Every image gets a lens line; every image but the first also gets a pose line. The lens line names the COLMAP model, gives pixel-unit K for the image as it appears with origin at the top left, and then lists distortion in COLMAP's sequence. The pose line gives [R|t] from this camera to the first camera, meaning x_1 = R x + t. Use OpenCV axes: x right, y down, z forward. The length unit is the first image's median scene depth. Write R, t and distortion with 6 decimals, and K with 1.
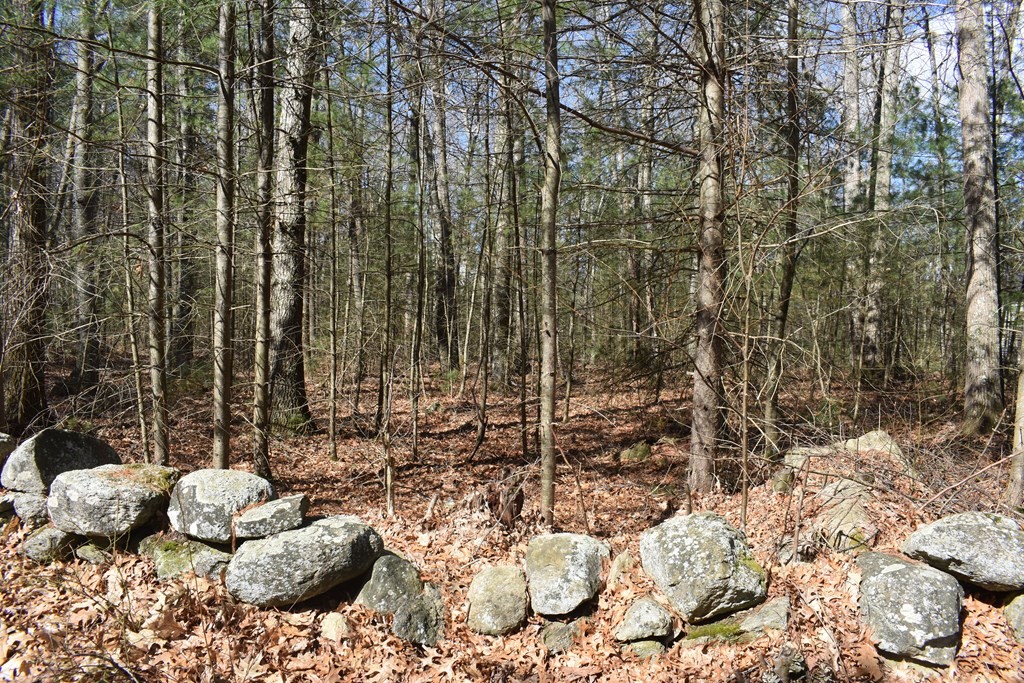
lens RADIAL K [[799.9, 0, 510.8], [0, 799.9, 342.6], [0, 0, 1]] dist [-0.008699, -0.000187]
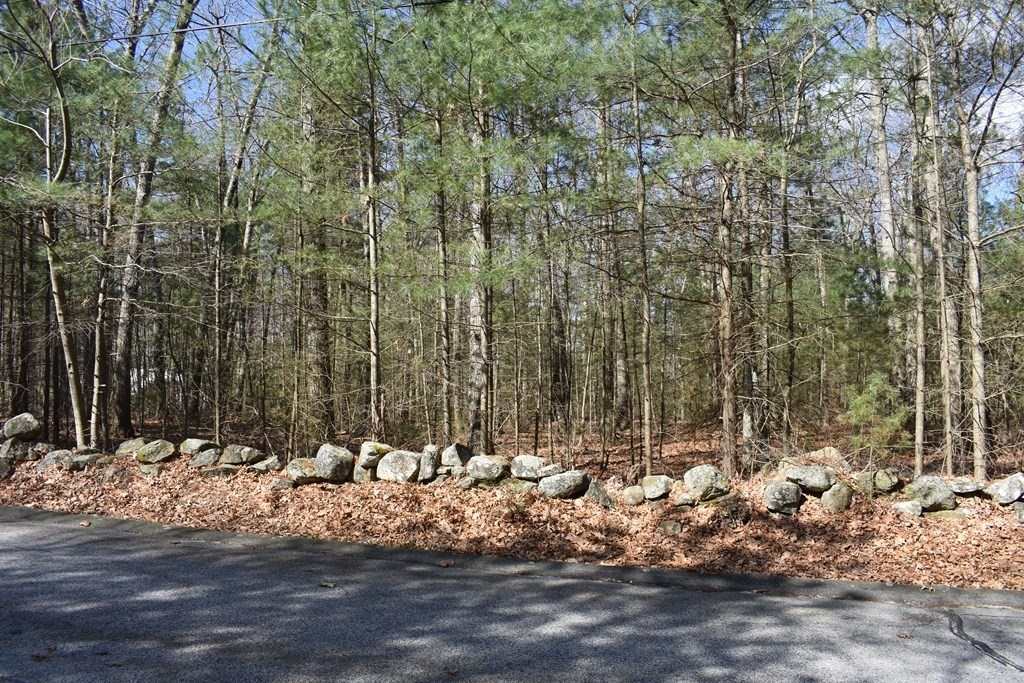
lens RADIAL K [[799.9, 0, 515.0], [0, 799.9, 338.4], [0, 0, 1]] dist [-0.008699, -0.000187]
pose [[0.993638, -0.037457, -0.106212, -0.111749], [0.029064, 0.996412, -0.079491, -0.023839], [0.108808, 0.075898, 0.991161, -1.905637]]
